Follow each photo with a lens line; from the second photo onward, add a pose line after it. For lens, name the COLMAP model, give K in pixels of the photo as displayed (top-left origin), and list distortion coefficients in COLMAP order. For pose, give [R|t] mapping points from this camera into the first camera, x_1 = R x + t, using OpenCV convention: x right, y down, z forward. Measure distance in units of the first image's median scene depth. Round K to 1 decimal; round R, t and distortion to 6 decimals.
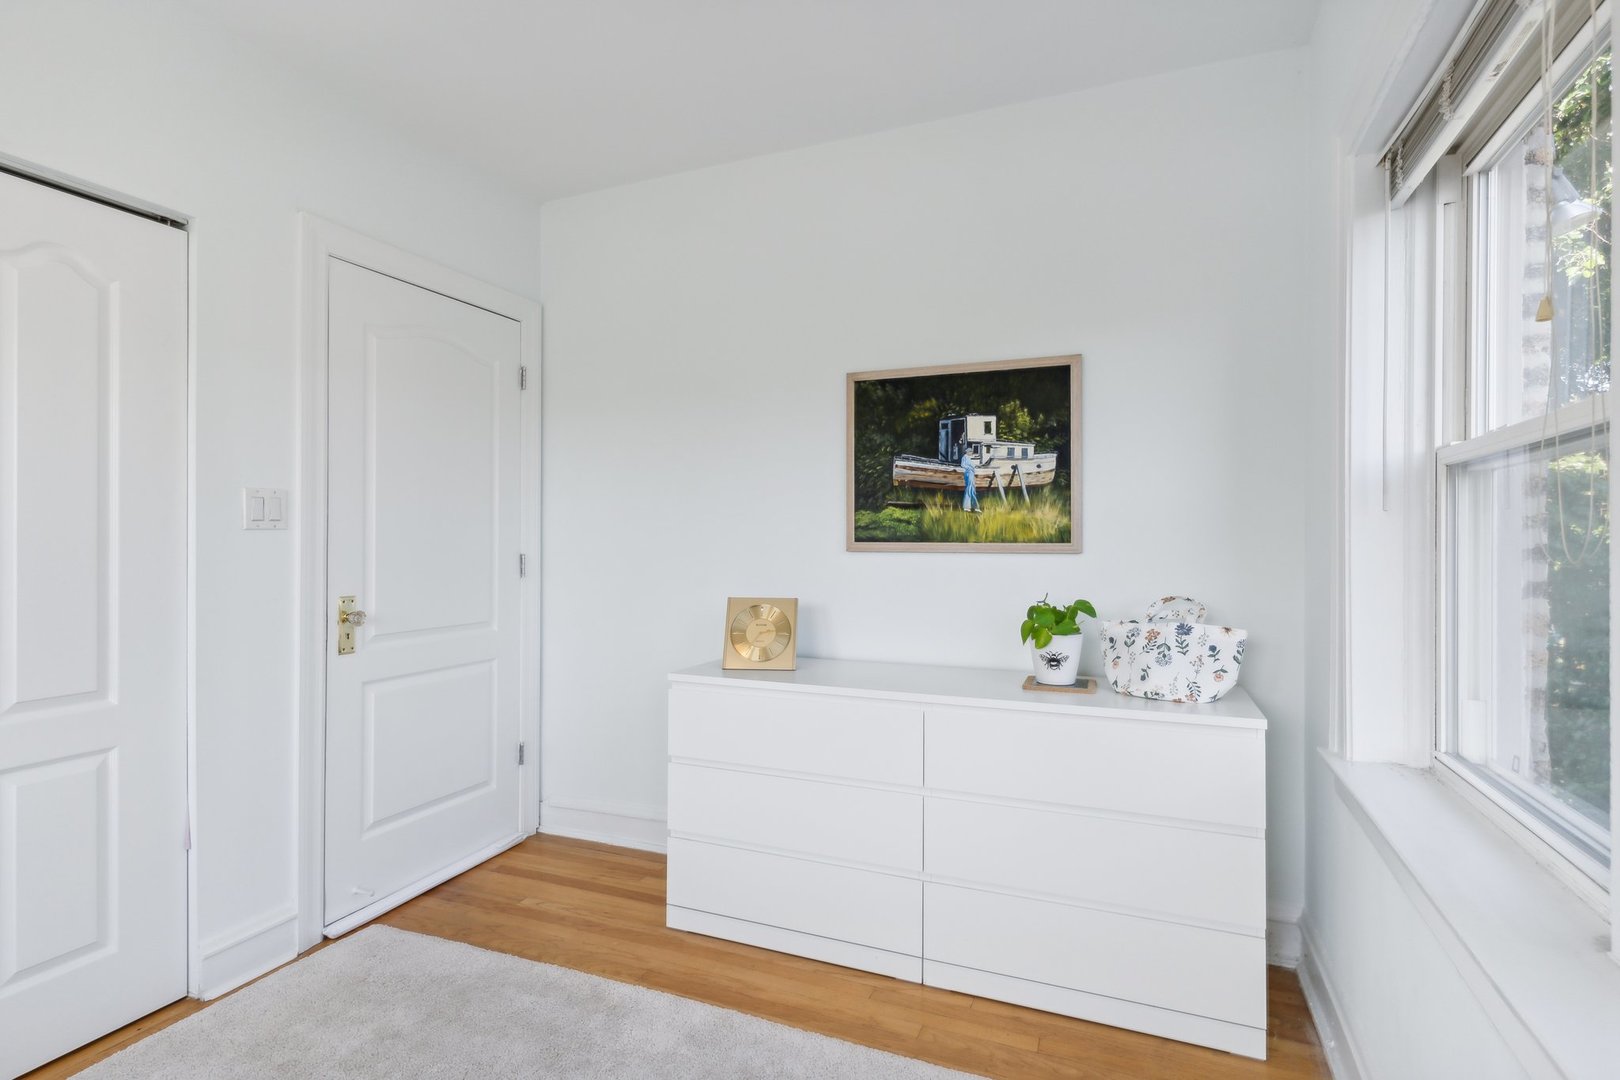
lens RADIAL K [[795.6, 0, 804.9], [0, 795.6, 537.5], [0, 0, 1]] dist [0.004131, 0.000547]
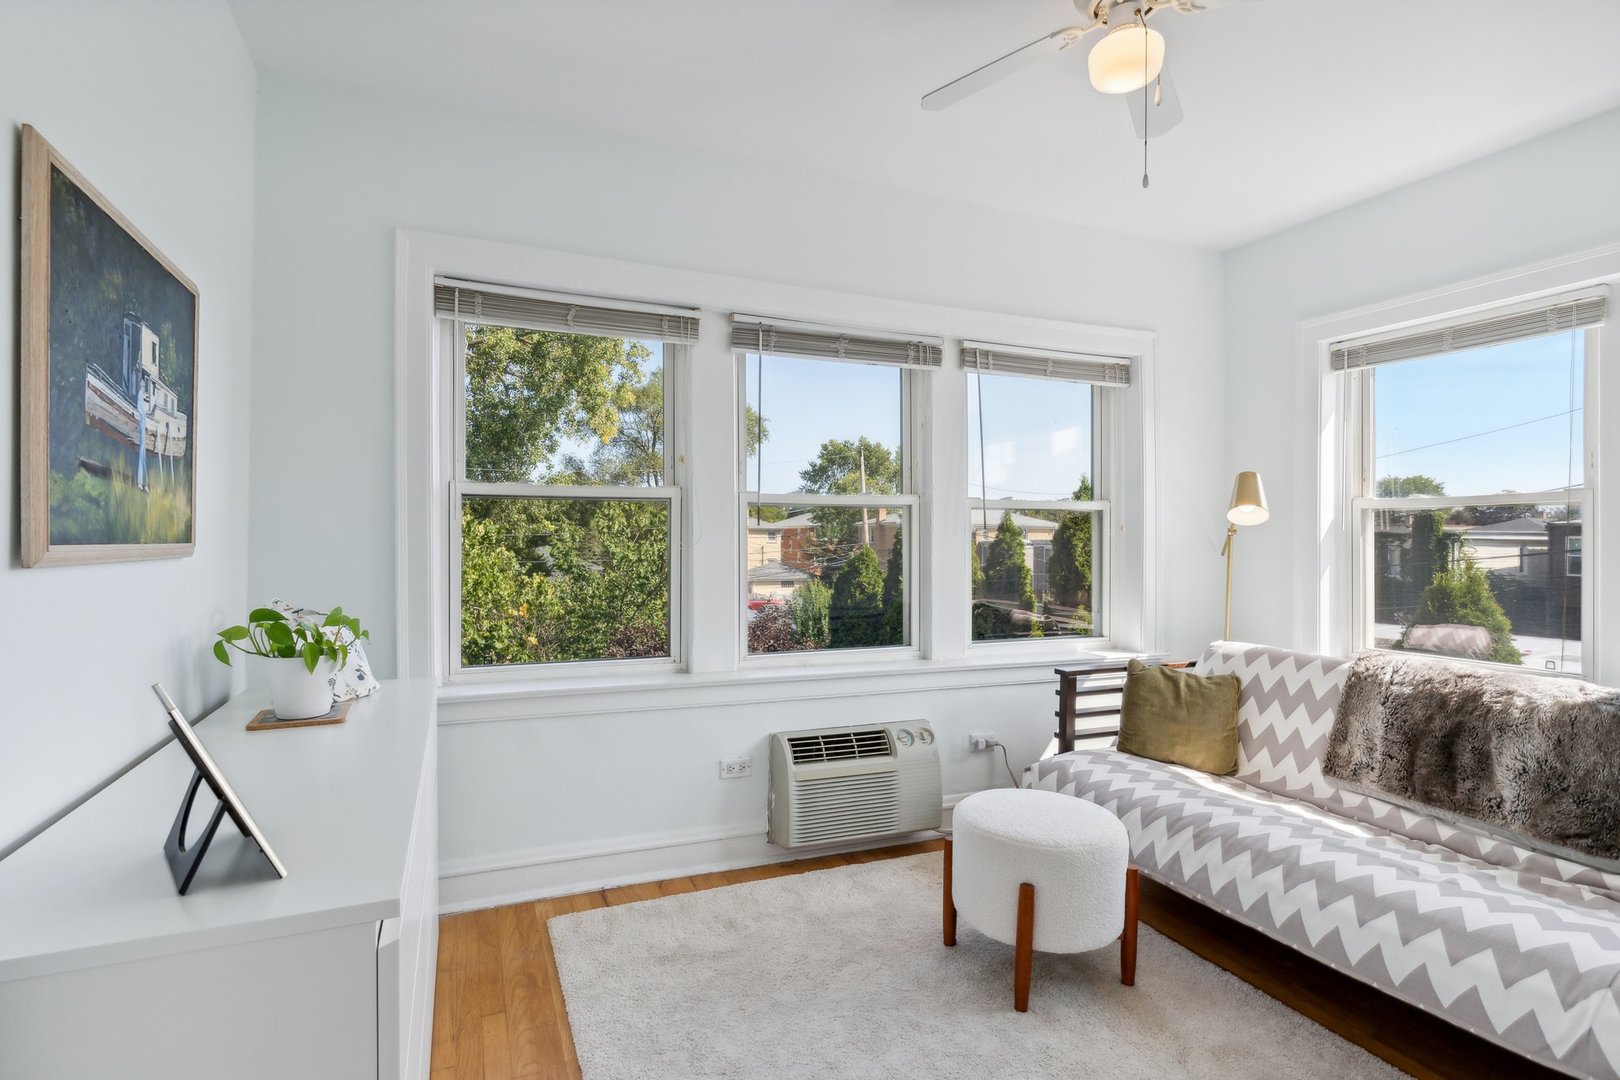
lens RADIAL K [[808.5, 0, 803.9], [0, 808.5, 540.4], [0, 0, 1]] dist [-0.003946, -0.000862]
pose [[-0.714207, -0.005679, 0.699911, -0.675333], [-0.005932, 0.999980, 0.002061, 0.000058], [-0.699909, -0.002680, -0.714227, 1.333298]]
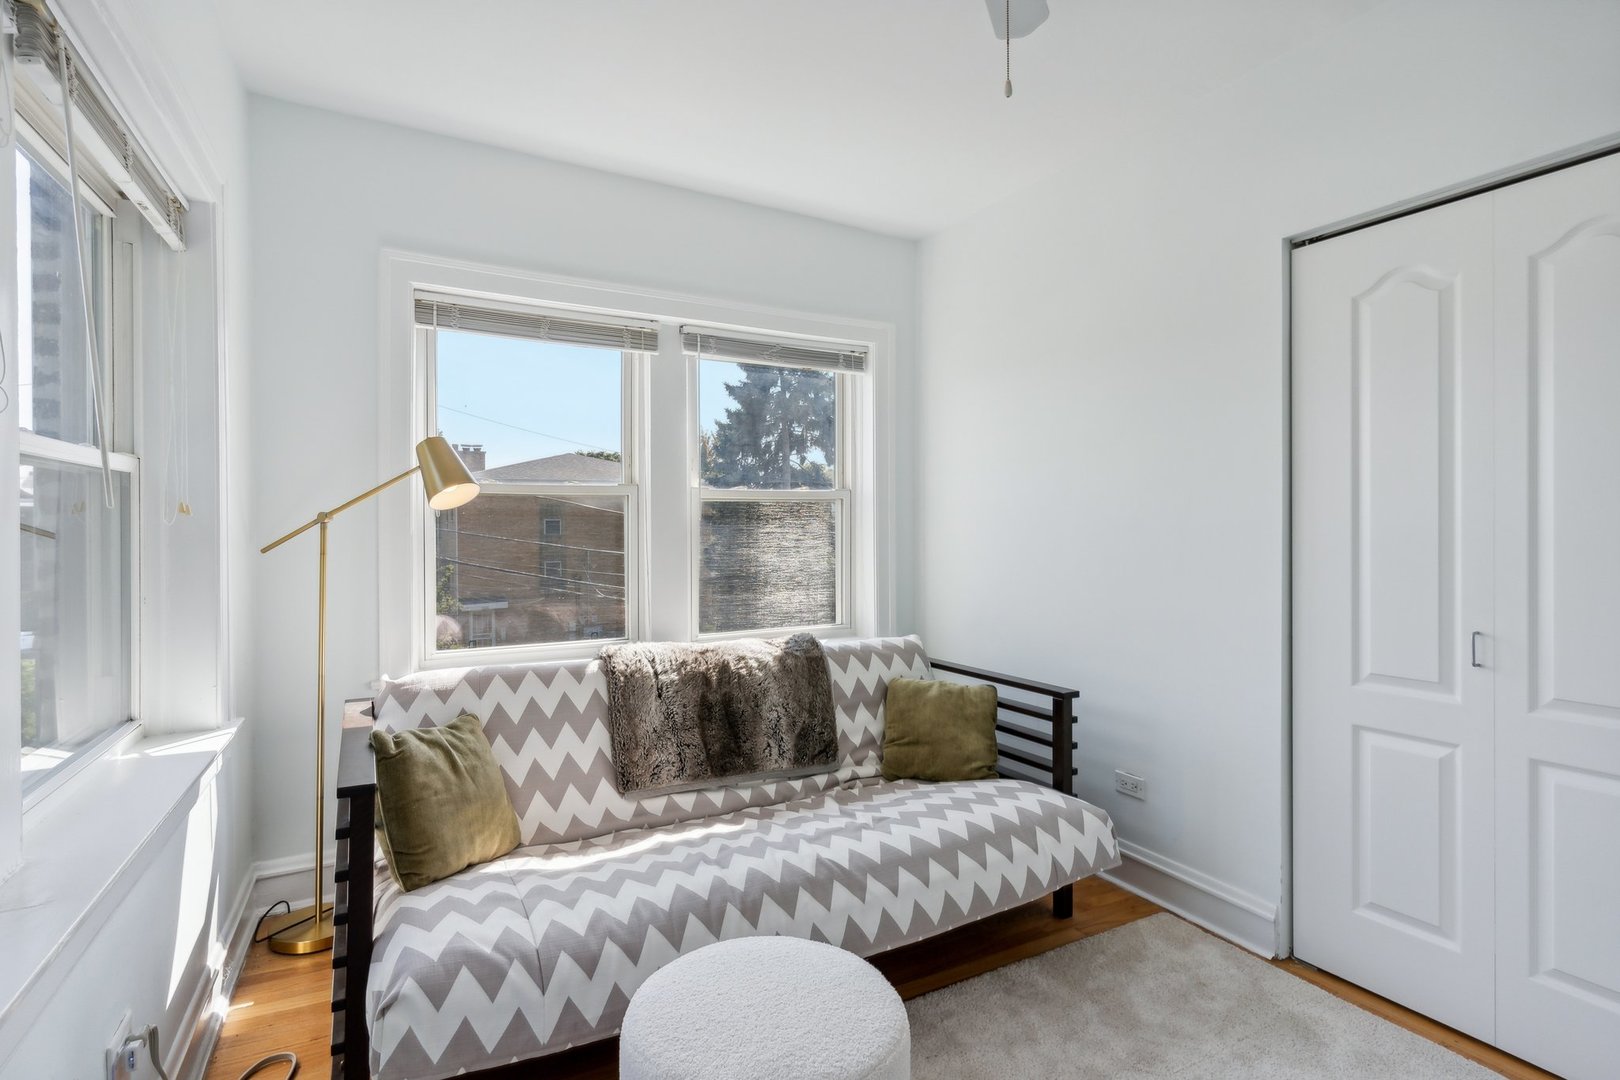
lens RADIAL K [[784.0, 0, 806.9], [0, 784.0, 533.0], [0, 0, 1]] dist [0.000291, 0.000005]
pose [[-0.623751, 0.005018, -0.781607, 0.306428], [-0.000738, 0.999975, 0.007009, -0.005482], [0.781623, 0.004949, -0.623732, 0.749975]]
